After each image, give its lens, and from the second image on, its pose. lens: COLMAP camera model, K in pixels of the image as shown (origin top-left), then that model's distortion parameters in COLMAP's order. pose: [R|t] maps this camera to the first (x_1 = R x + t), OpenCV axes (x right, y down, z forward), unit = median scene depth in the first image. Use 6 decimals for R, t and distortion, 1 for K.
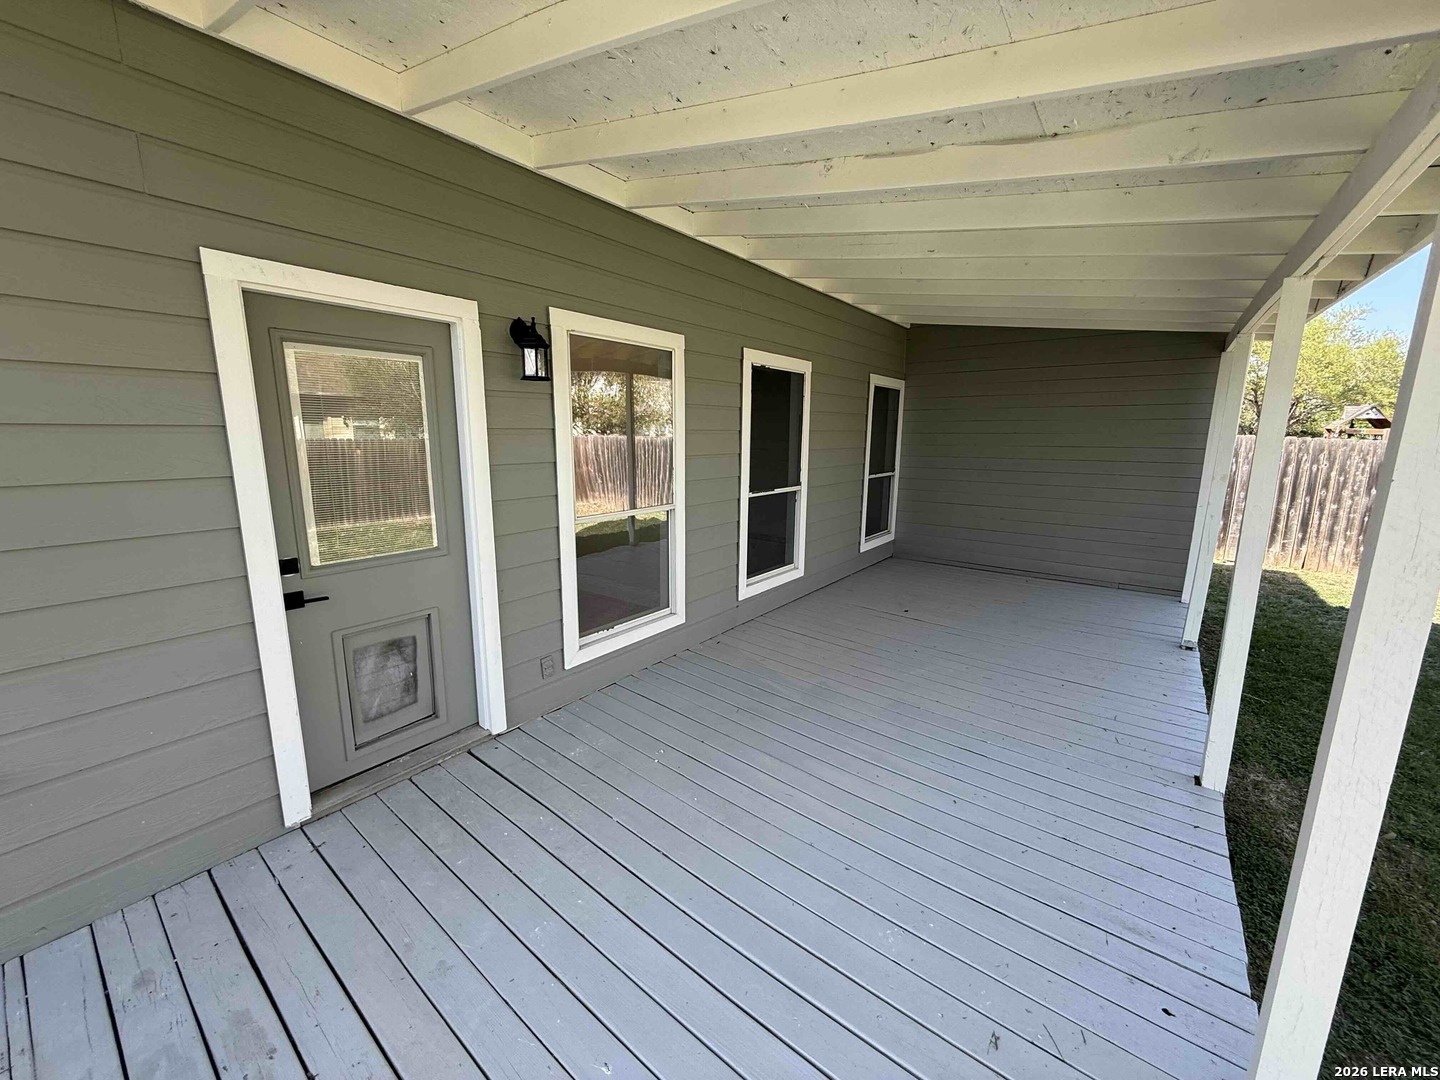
lens RADIAL K [[570.5, 0, 715.5], [0, 570.5, 538.8], [0, 0, 1]] dist [0.000197, 0.000278]
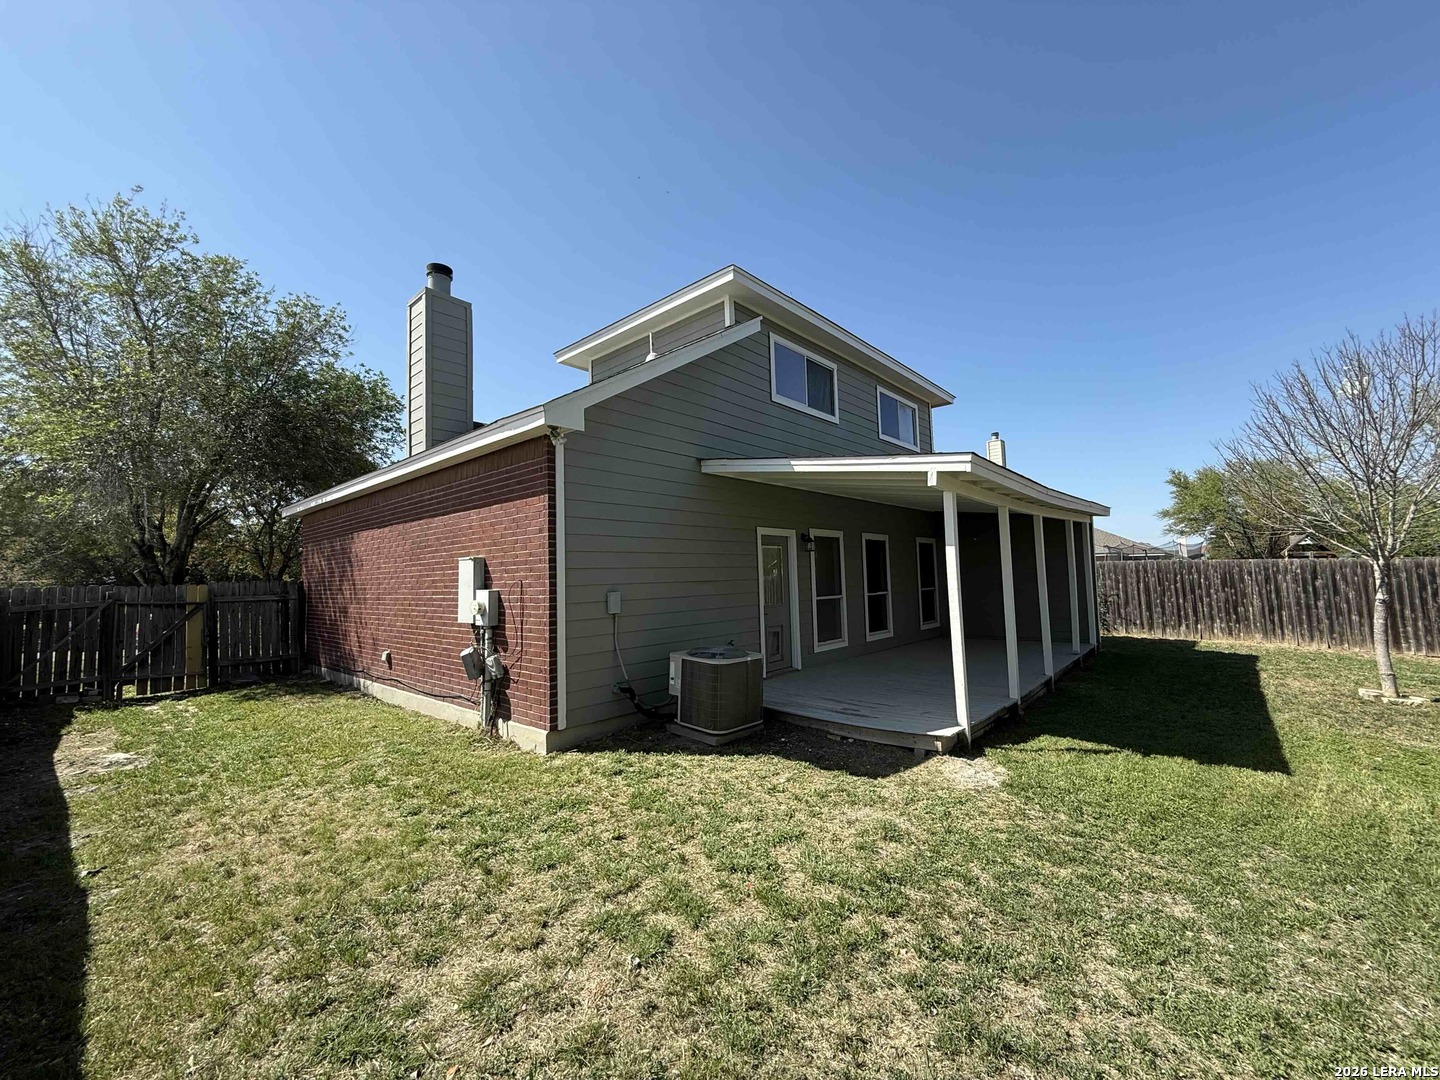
lens RADIAL K [[570.5, 0, 715.5], [0, 570.5, 538.8], [0, 0, 1]] dist [0.000197, 0.000278]
pose [[0.996088, -0.043201, -0.077092, -0.330681], [0.022224, 0.966786, -0.254619, 0.252538], [0.085531, 0.251910, 0.963964, -1.192068]]
